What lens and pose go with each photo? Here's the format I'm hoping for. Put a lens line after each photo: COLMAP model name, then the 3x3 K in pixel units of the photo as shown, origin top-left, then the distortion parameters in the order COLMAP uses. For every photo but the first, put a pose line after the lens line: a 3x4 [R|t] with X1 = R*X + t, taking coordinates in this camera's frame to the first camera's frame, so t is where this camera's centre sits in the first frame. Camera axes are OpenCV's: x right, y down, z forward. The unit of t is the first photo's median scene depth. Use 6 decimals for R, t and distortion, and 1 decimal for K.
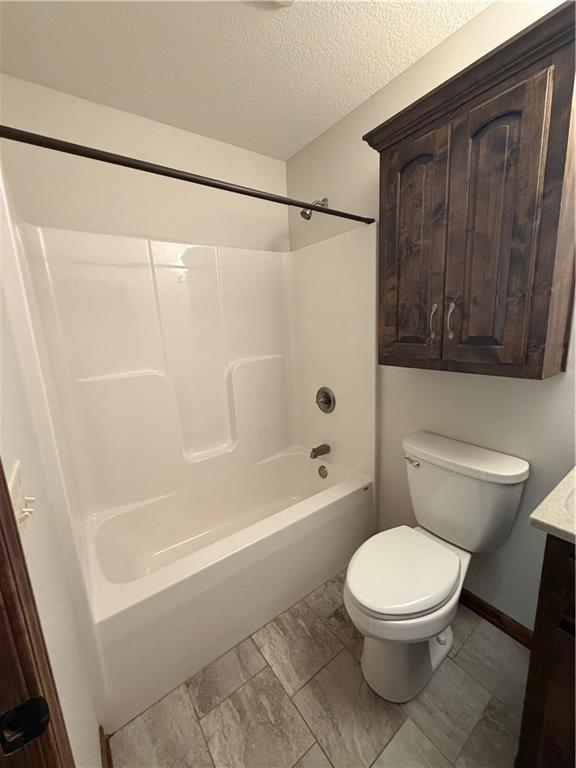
lens RADIAL K [[306.1, 0, 288.0], [0, 306.1, 383.8], [0, 0, 1]] dist [0.001647, -0.000261]
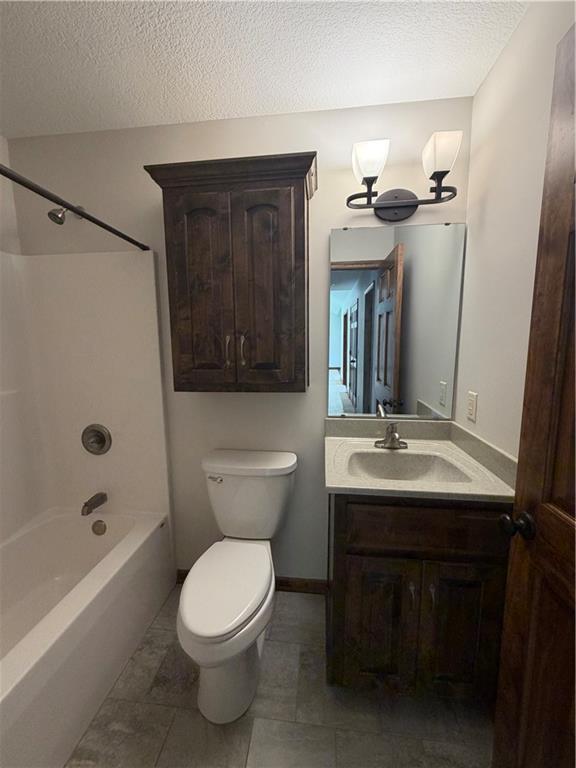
lens RADIAL K [[306.1, 0, 287.2], [0, 306.1, 383.8], [0, 0, 1]] dist [0.001647, -0.000261]
pose [[0.677375, -0.058259, 0.733327, -0.215212], [0.120454, 0.992189, -0.032440, -0.013397], [-0.725709, 0.110306, 0.679101, 0.060729]]
